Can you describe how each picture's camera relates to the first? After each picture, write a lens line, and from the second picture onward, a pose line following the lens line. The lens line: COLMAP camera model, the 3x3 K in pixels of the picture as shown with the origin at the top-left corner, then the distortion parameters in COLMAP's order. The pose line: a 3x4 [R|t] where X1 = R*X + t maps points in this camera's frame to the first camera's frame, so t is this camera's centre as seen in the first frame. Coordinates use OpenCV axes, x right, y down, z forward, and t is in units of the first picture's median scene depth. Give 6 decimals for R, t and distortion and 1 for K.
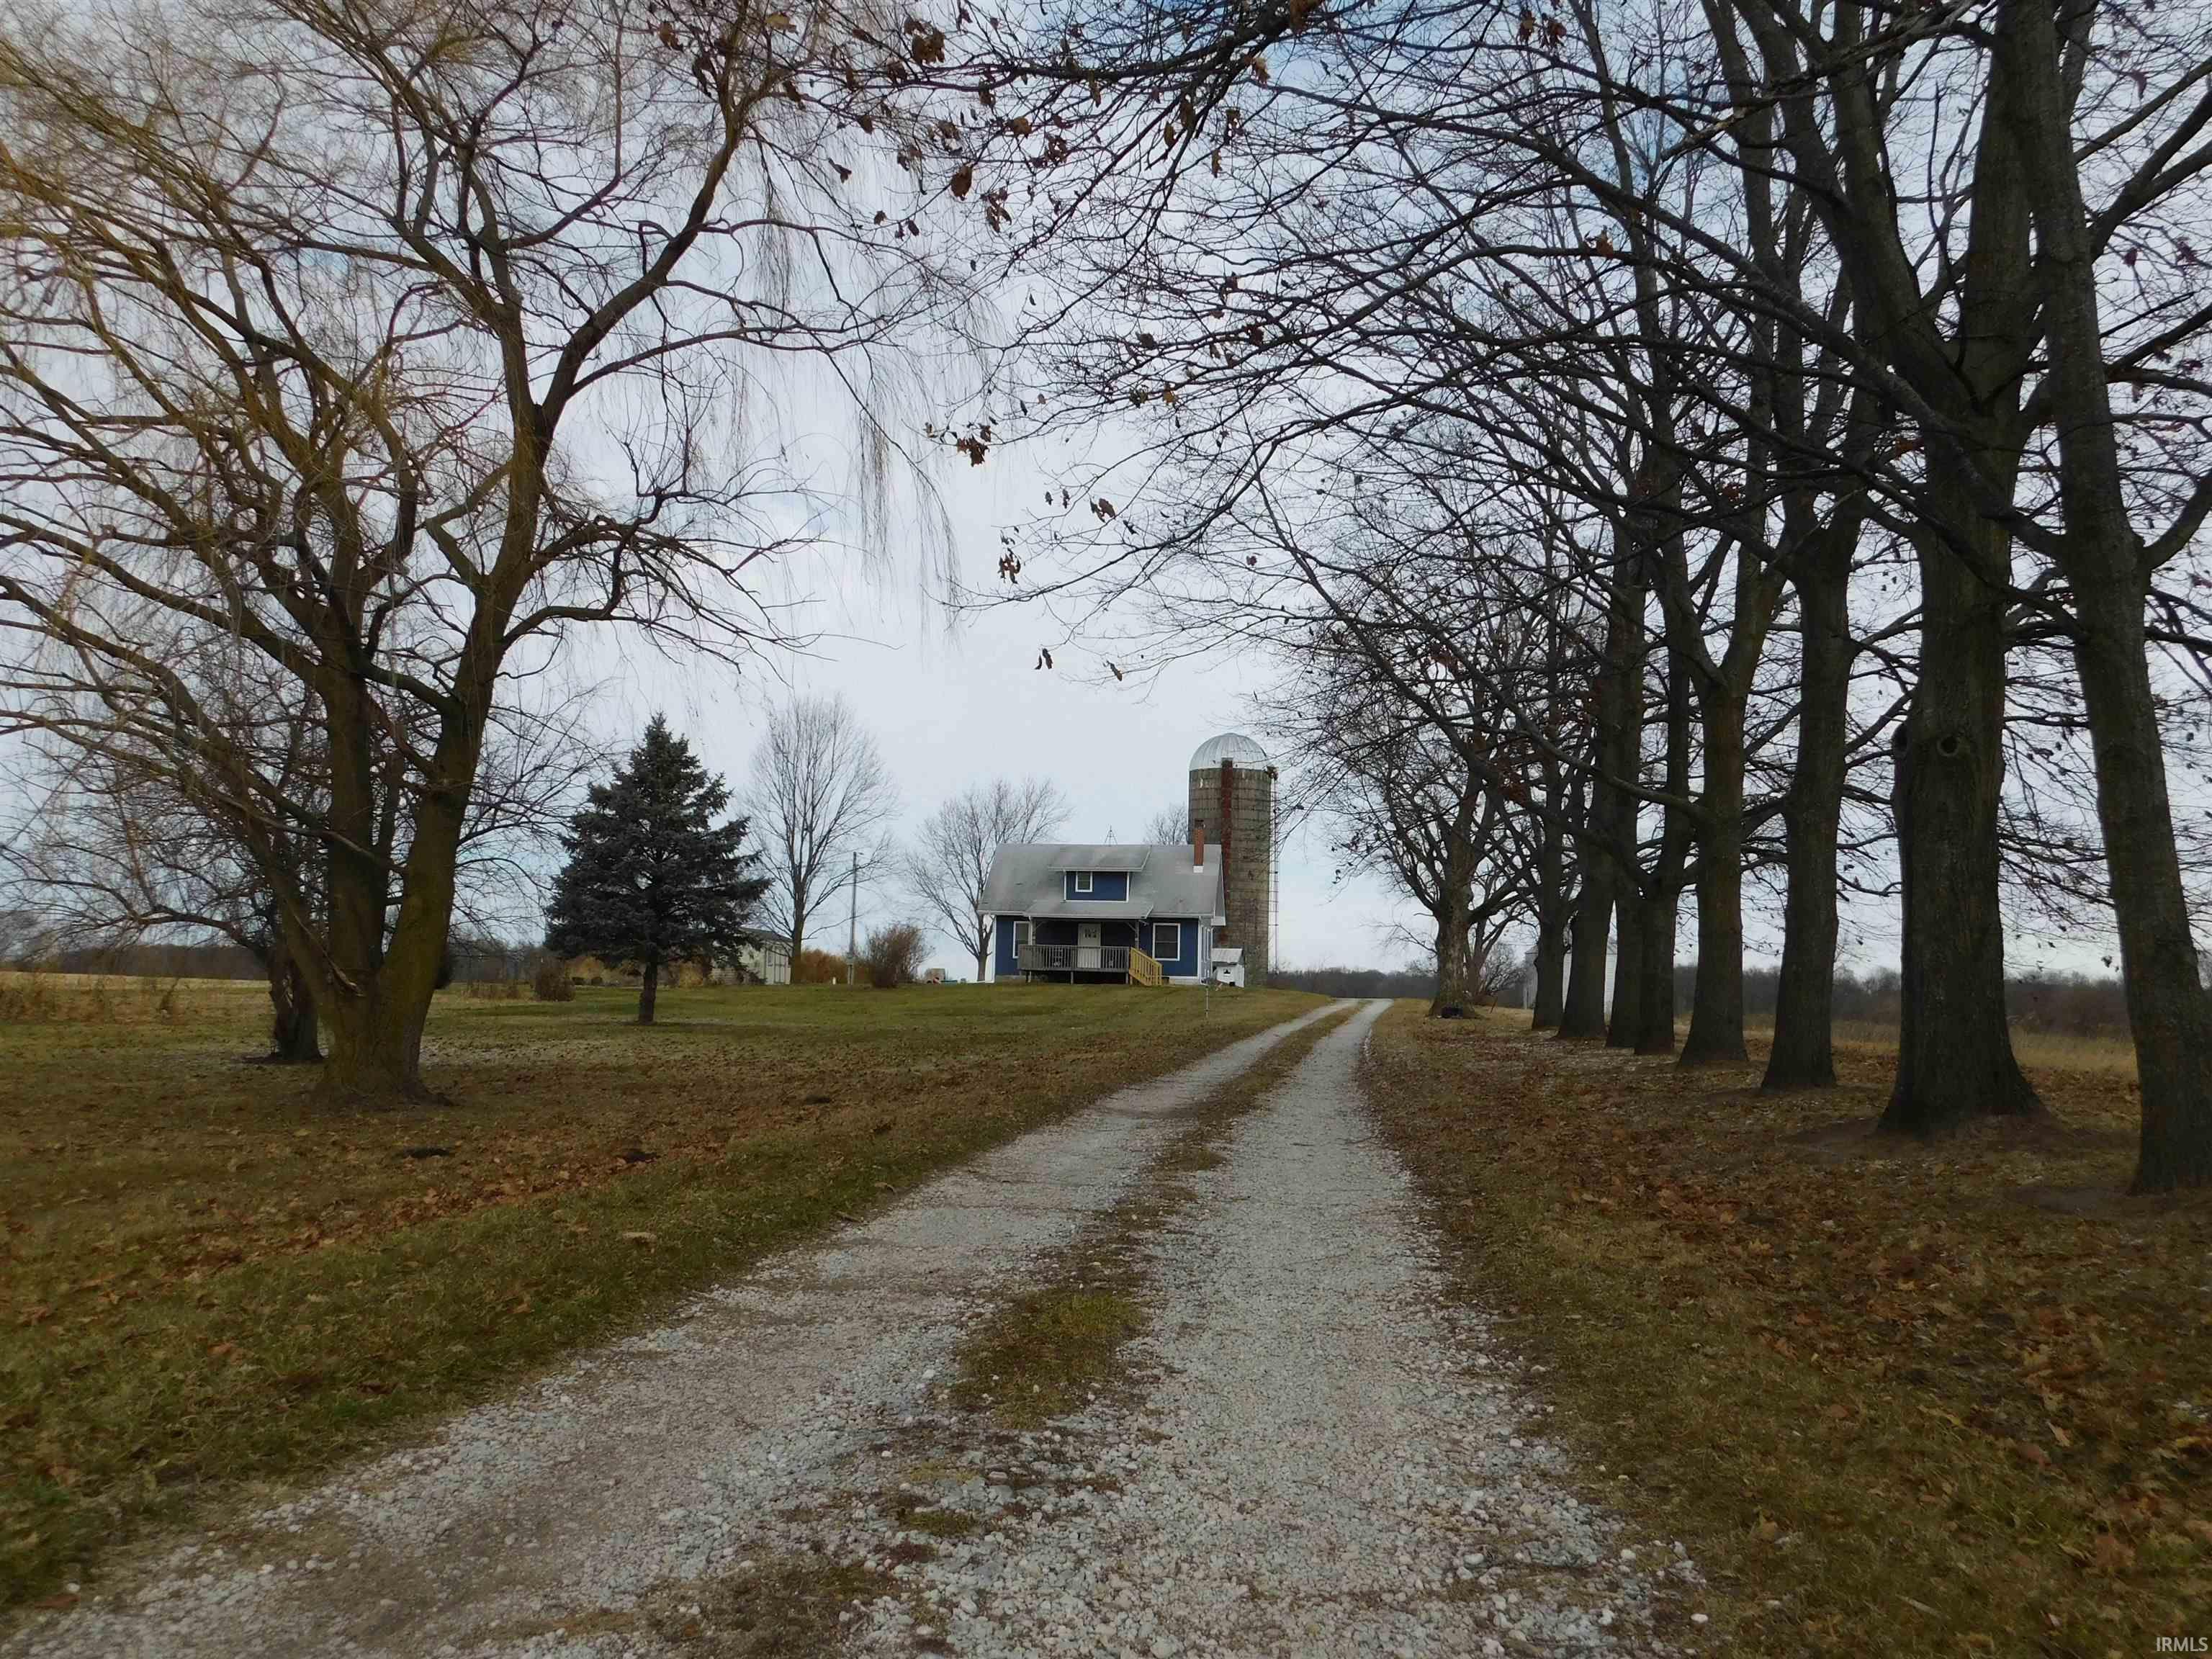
lens RADIAL K [[1793.4, 0, 1104.1], [0, 1793.4, 830.6], [0, 0, 1]] dist [0.006425, 0.001330]
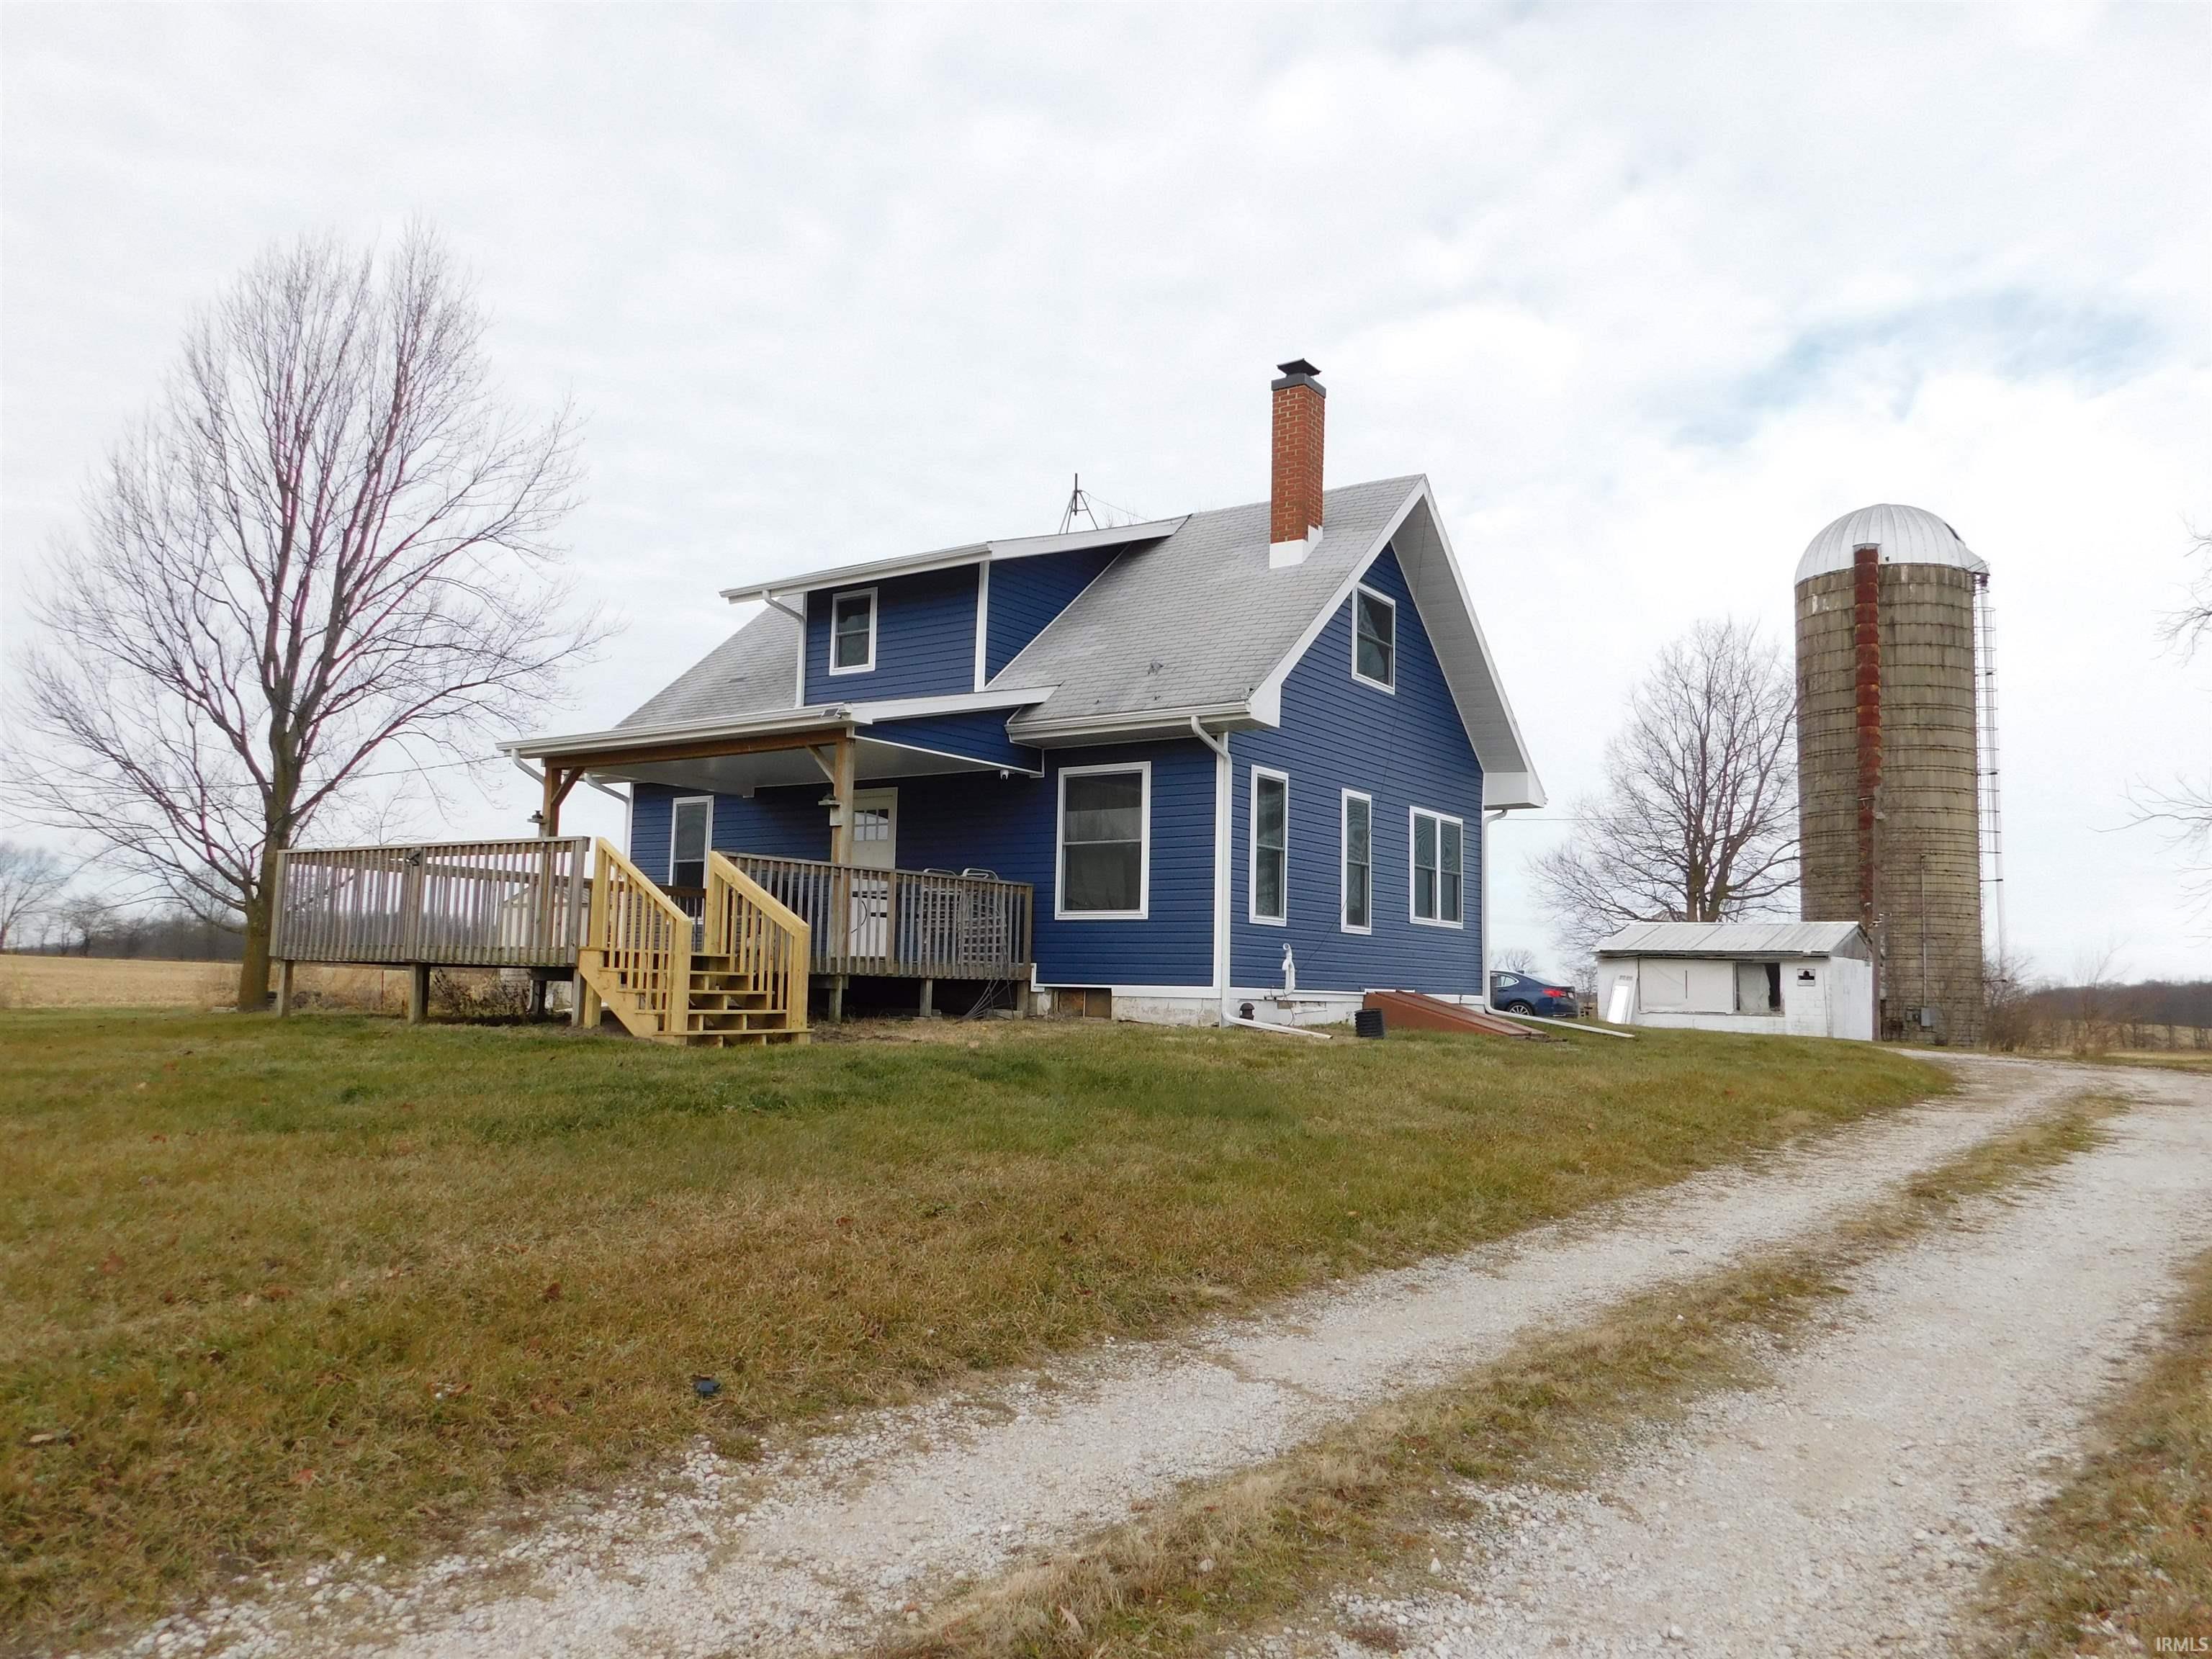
lens RADIAL K [[1649.7, 0, 1112.4], [0, 1649.7, 820.4], [0, 0, 1]] dist [0.003664, 0.000414]
pose [[0.892359, -0.044373, -0.449139, 0.132321], [0.035181, 0.998966, -0.028797, 0.065205], [0.449952, 0.009896, 0.892998, 0.778135]]
